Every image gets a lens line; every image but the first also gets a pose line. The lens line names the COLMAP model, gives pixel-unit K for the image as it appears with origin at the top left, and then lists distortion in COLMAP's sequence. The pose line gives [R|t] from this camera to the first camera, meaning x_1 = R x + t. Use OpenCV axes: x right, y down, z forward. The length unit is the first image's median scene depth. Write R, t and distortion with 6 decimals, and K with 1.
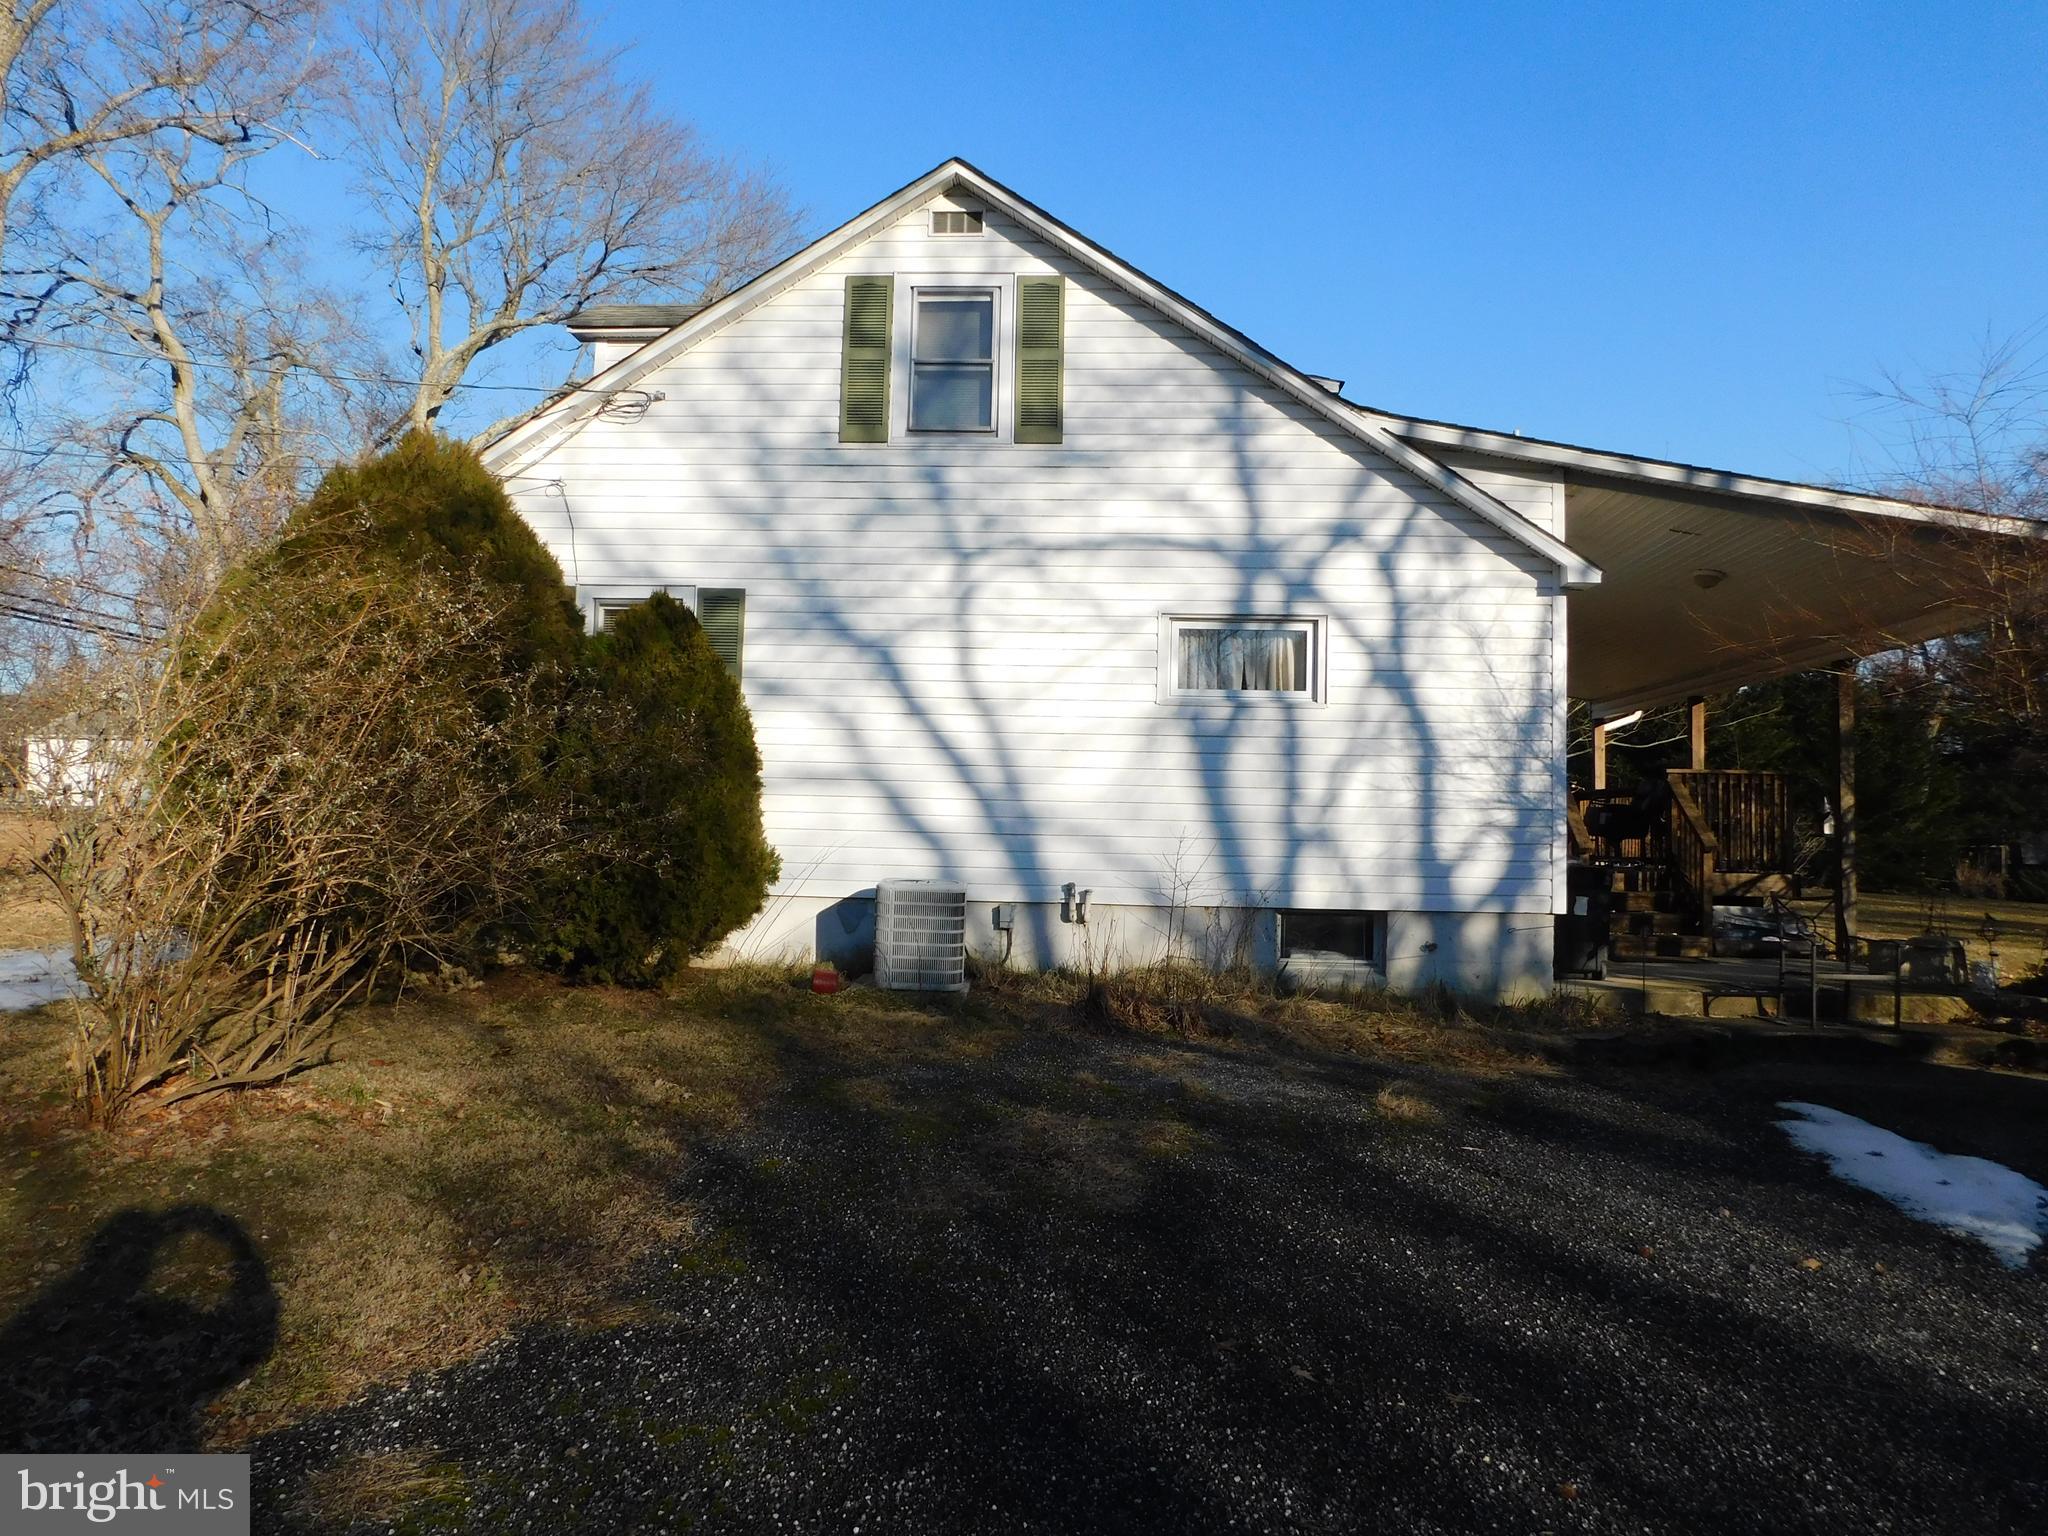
lens RADIAL K [[1366.2, 0, 1024.0], [0, 1366.2, 768.0], [0, 0, 1]] dist [-0.096152, 0.075737]
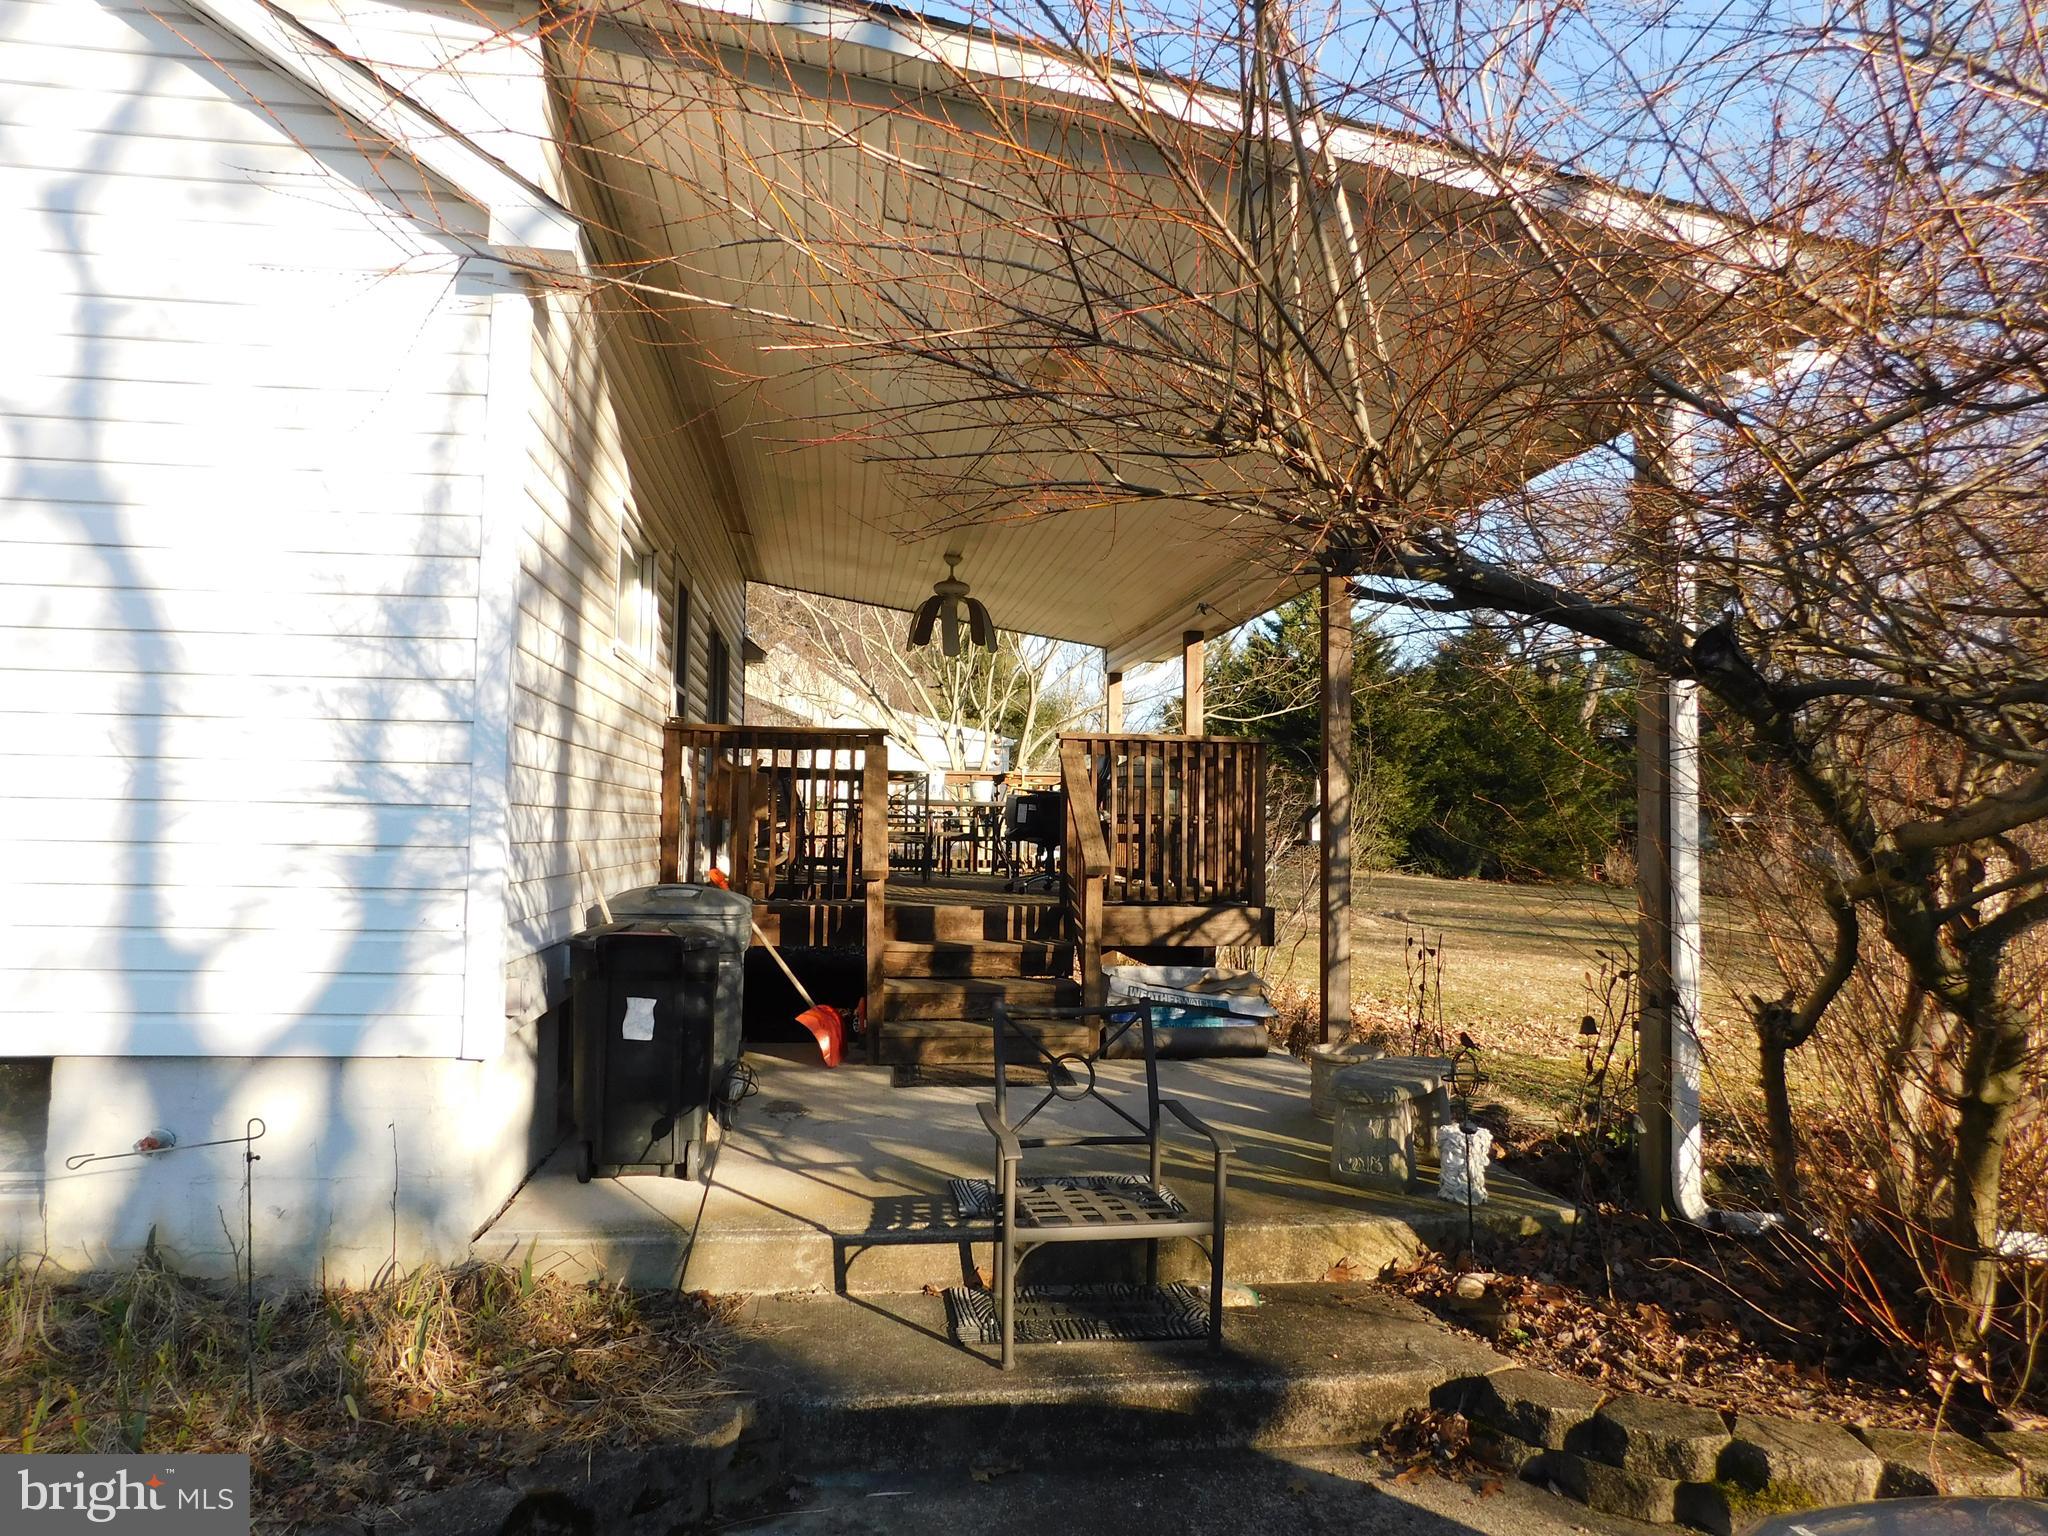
lens RADIAL K [[1366.2, 0, 1024.0], [0, 1366.2, 768.0], [0, 0, 1]] dist [-0.096152, 0.075737]
pose [[0.982689, 0.003993, 0.185221, 0.478116], [-0.006423, 0.999901, 0.012521, 0.011560], [-0.185153, -0.013494, 0.982617, 0.555757]]
